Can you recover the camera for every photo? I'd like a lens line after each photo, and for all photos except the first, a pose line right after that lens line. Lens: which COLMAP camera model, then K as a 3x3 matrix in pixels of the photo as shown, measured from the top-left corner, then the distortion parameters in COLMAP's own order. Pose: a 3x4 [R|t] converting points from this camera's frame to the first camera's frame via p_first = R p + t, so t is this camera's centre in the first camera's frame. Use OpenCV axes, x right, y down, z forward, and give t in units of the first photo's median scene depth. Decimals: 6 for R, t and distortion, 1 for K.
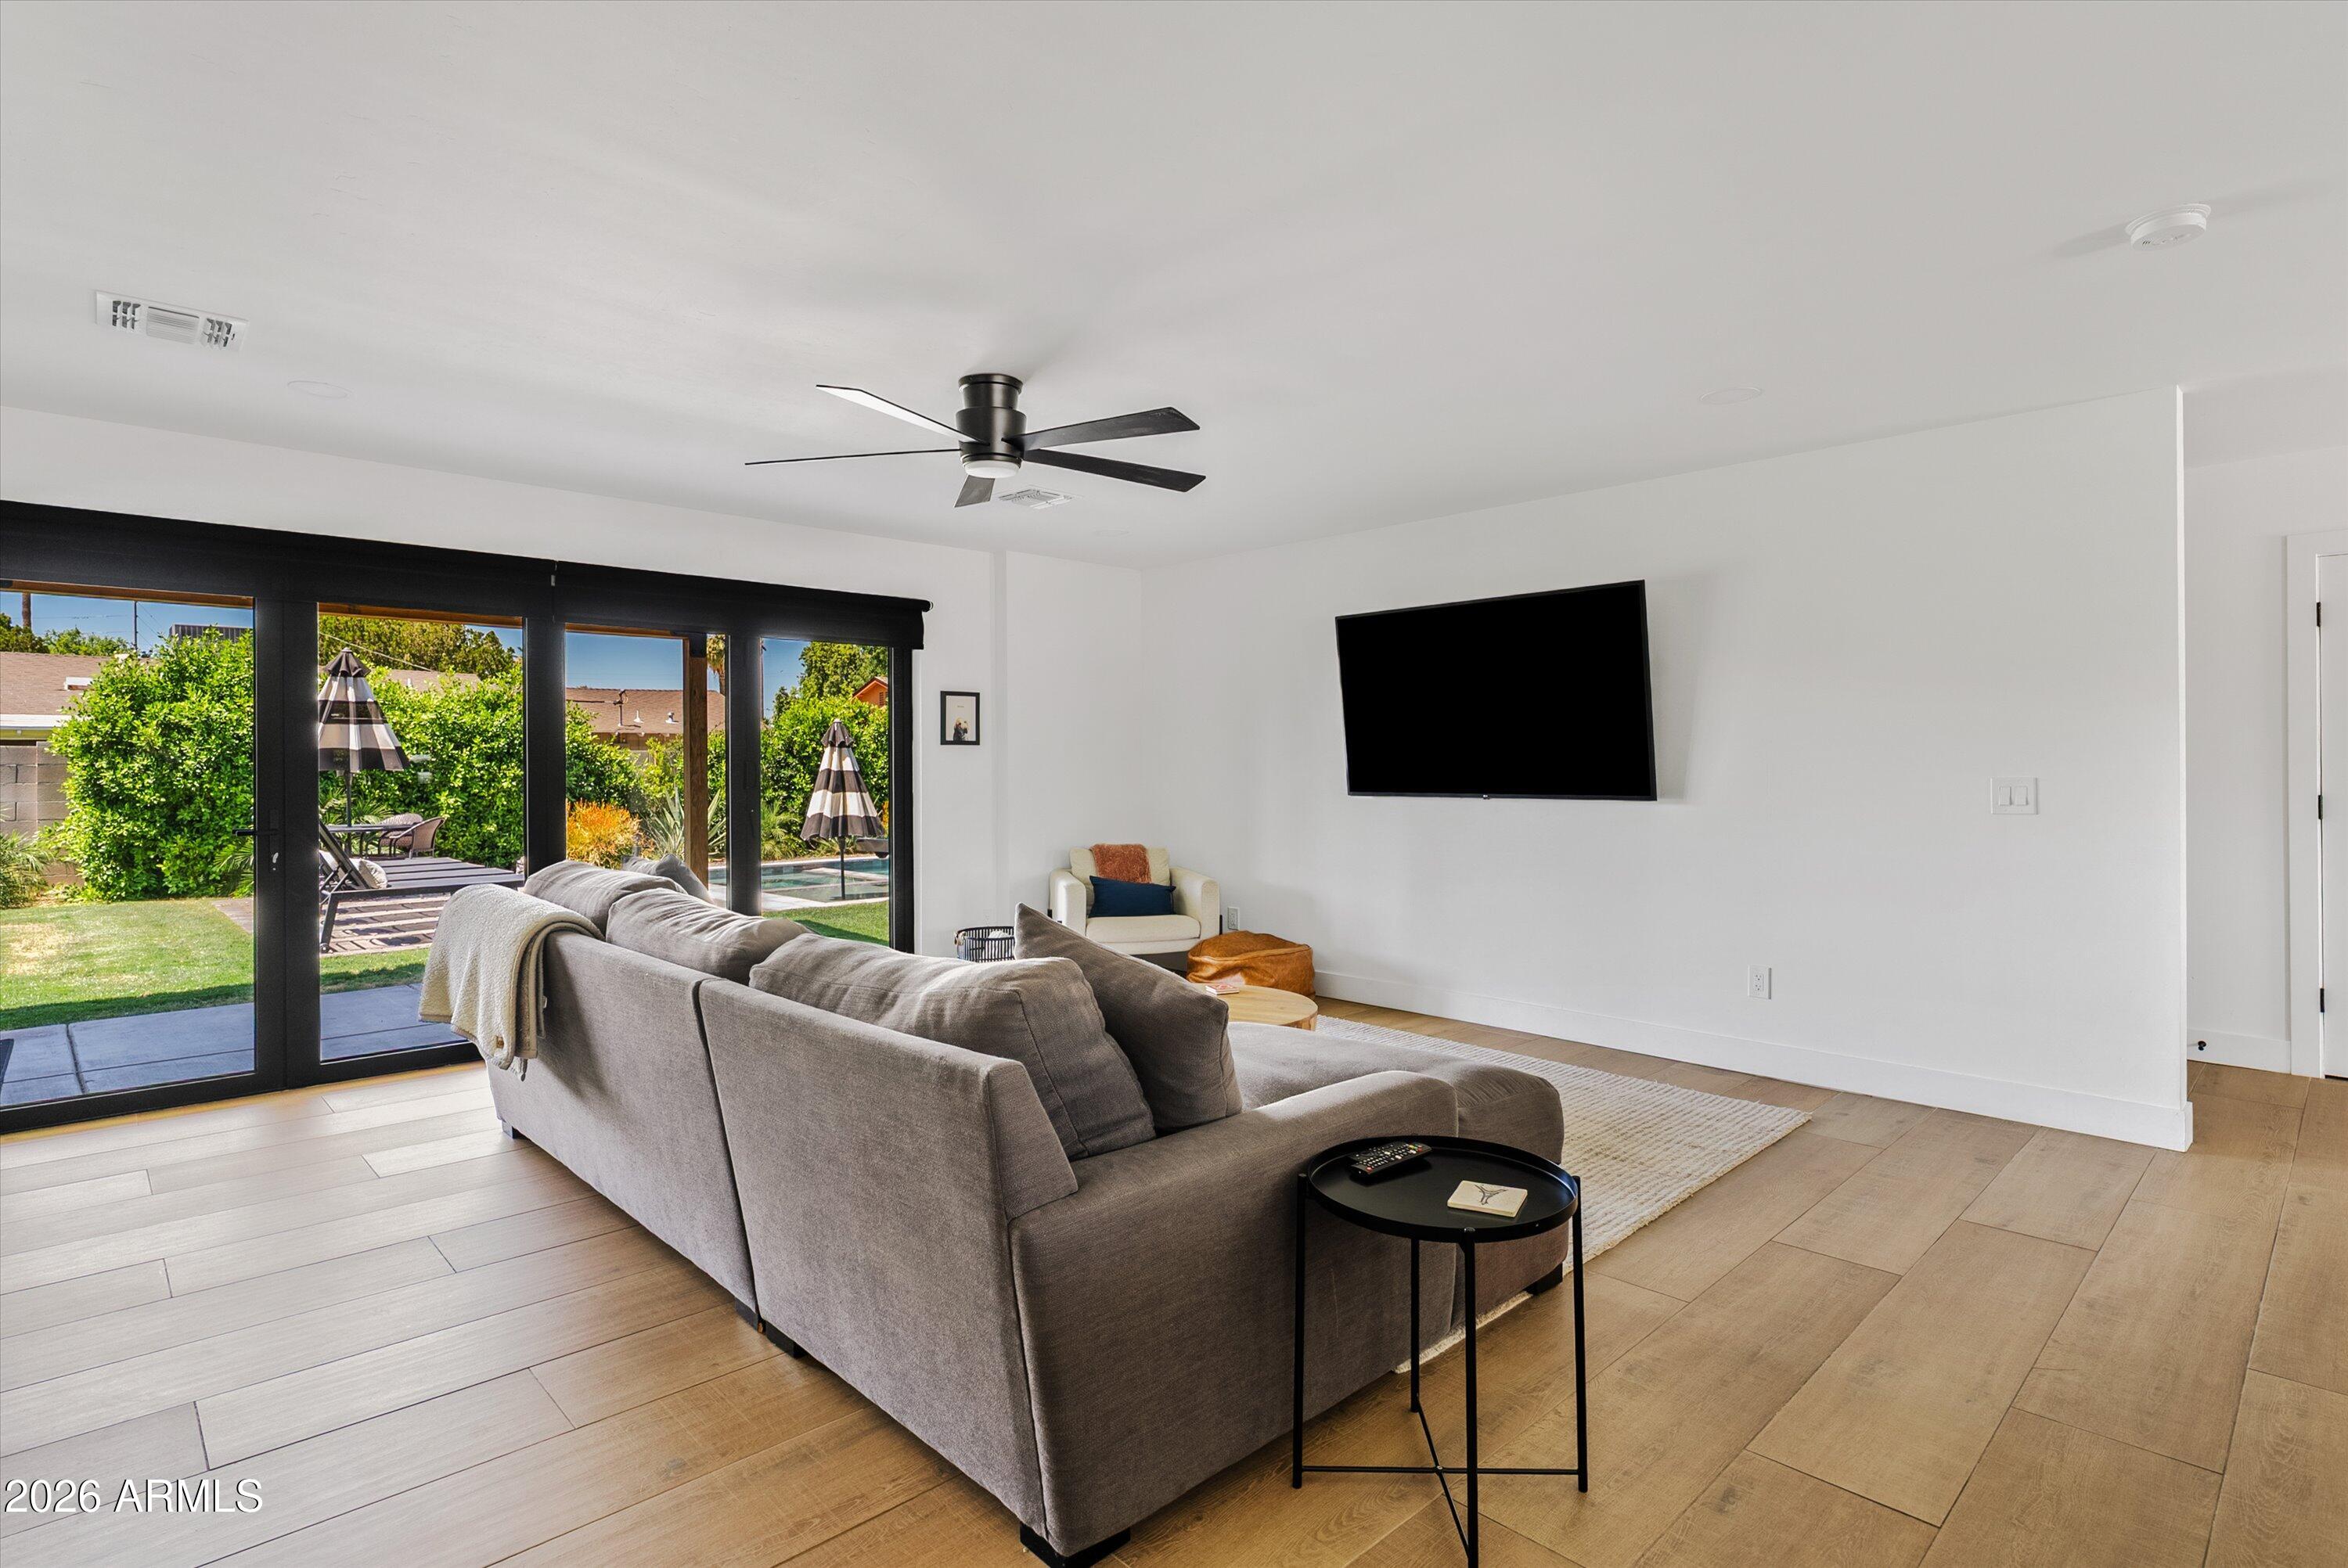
lens RADIAL K [[1163.1, 0, 1174.0], [0, 1163.1, 784.0], [0, 0, 1]] dist [0.001633, -0.000104]
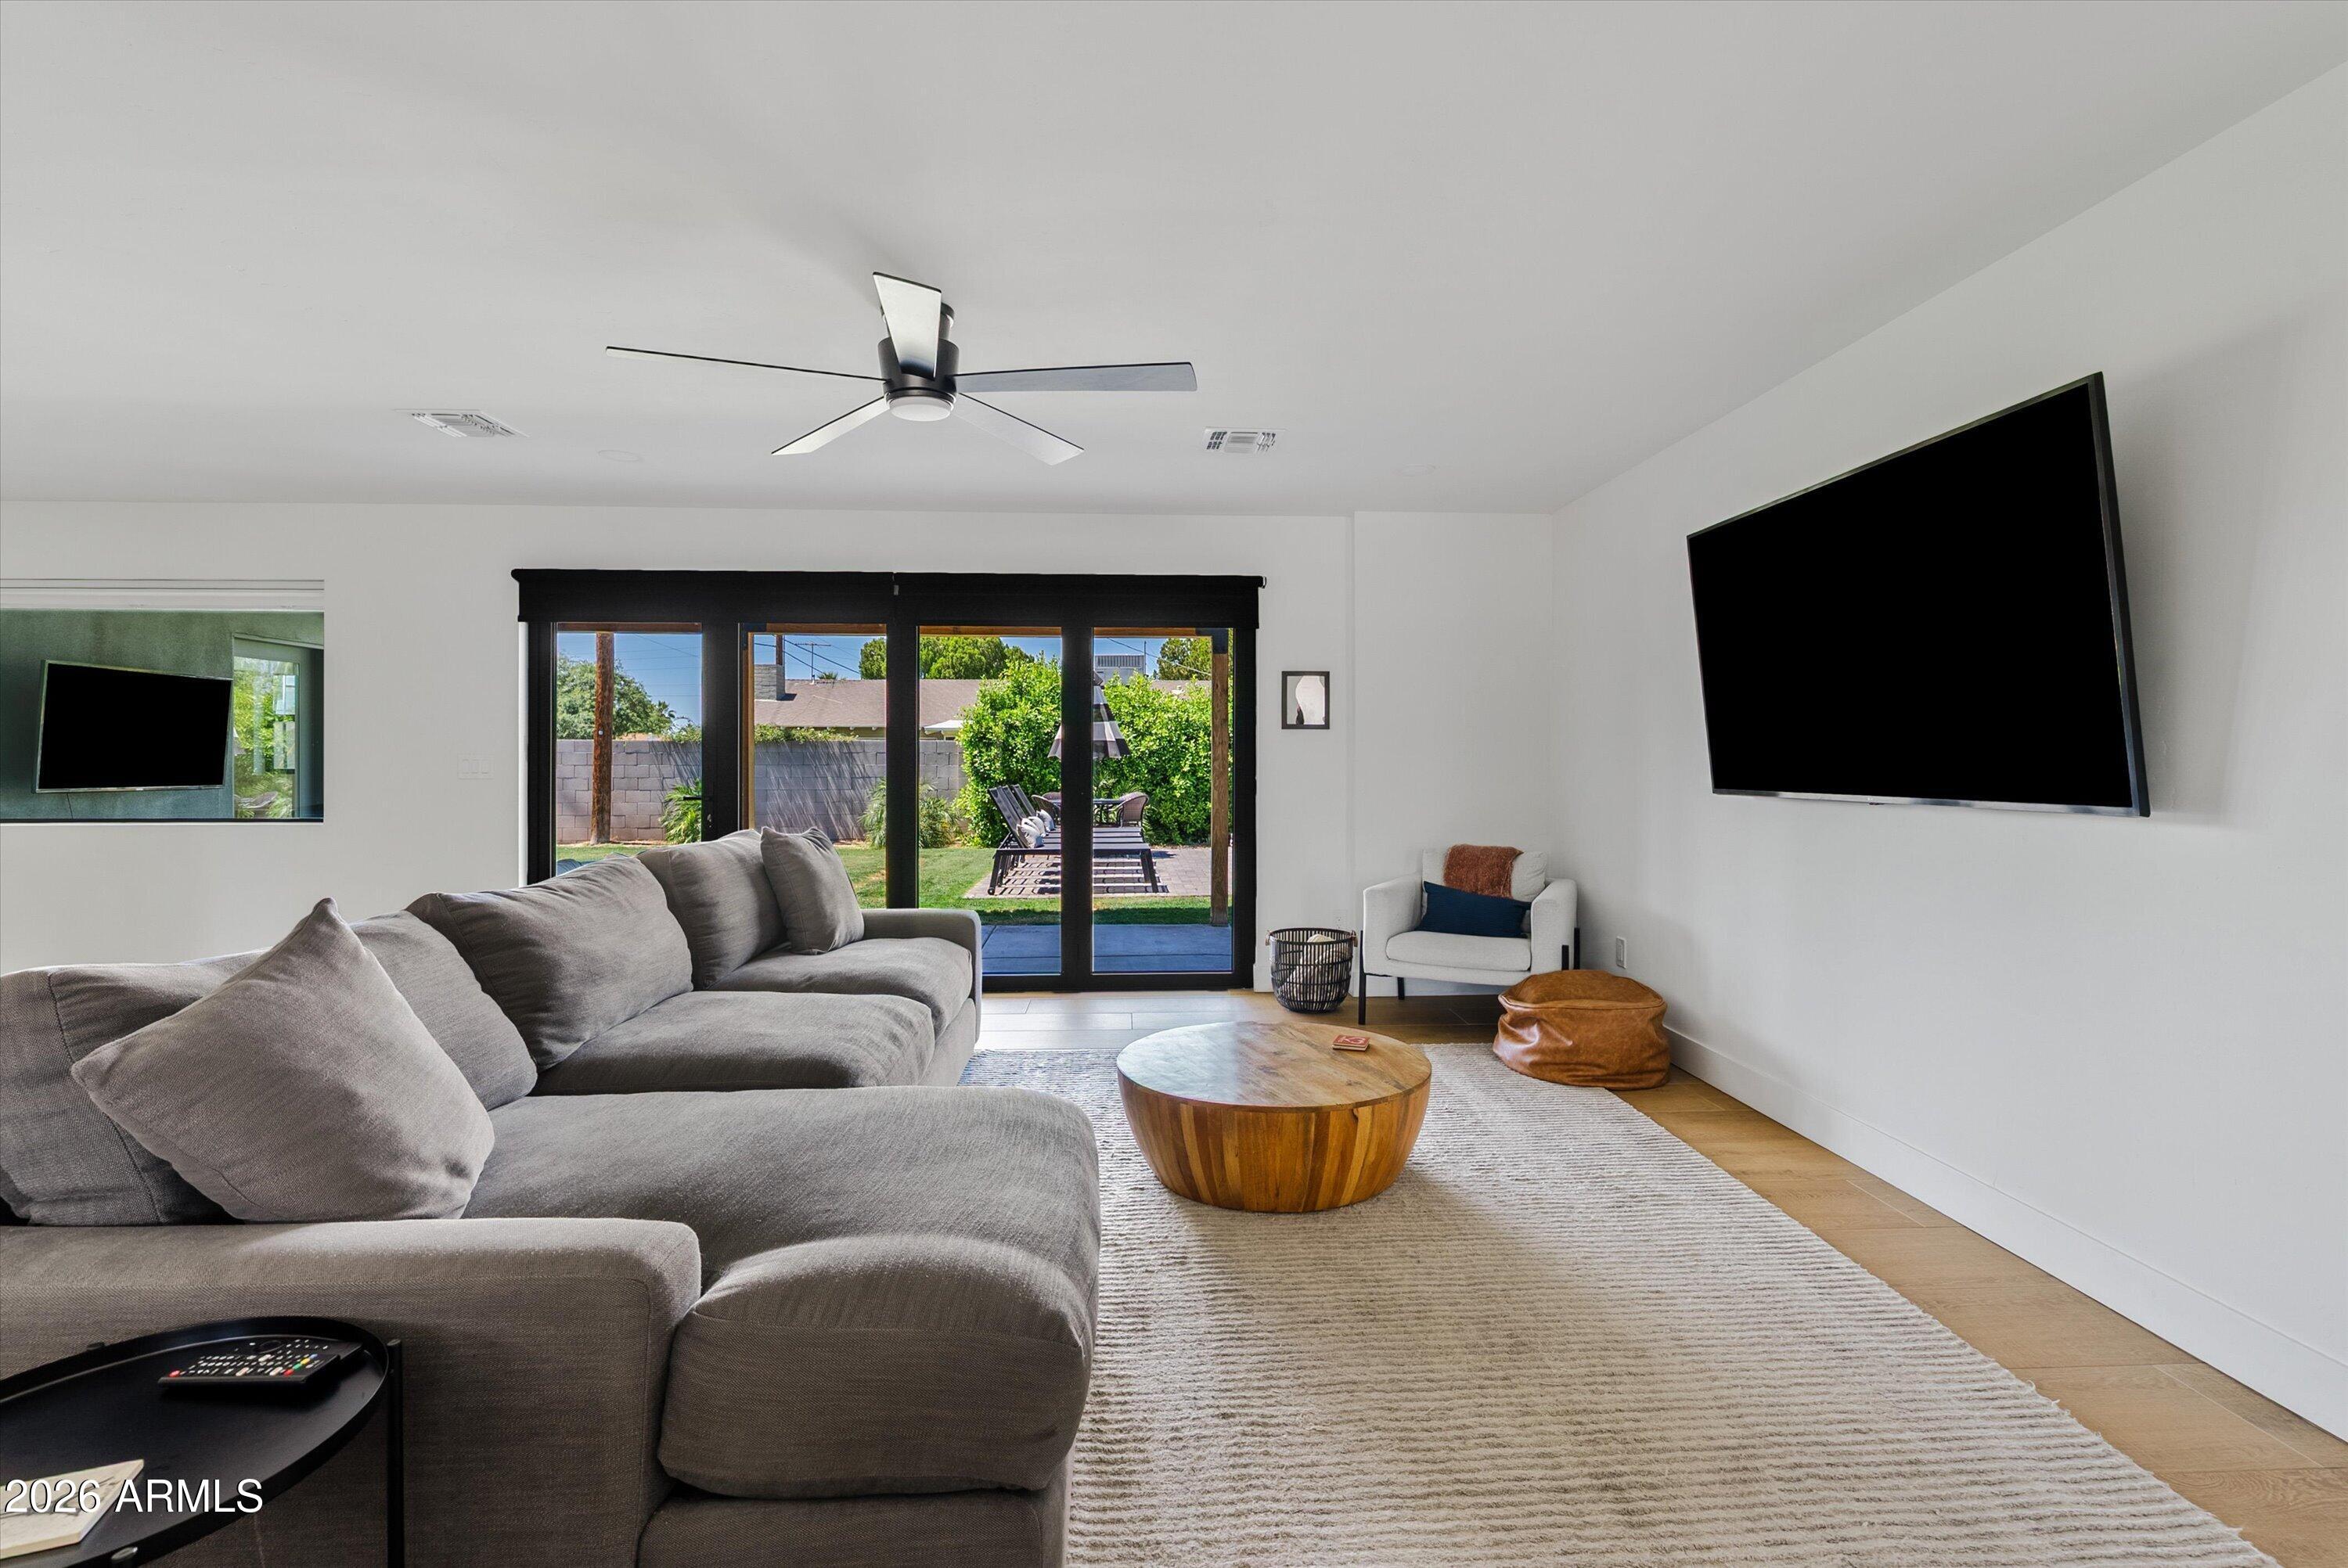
lens RADIAL K [[1075.7, 0, 1175.6], [0, 1075.7, 775.4], [0, 0, 1]] dist [0.002865, 0.000670]
pose [[0.756516, 0.014169, -0.653822, 0.149957], [-0.013346, 0.999892, 0.006226, -0.000360], [0.653839, 0.004015, 0.756623, 0.143502]]
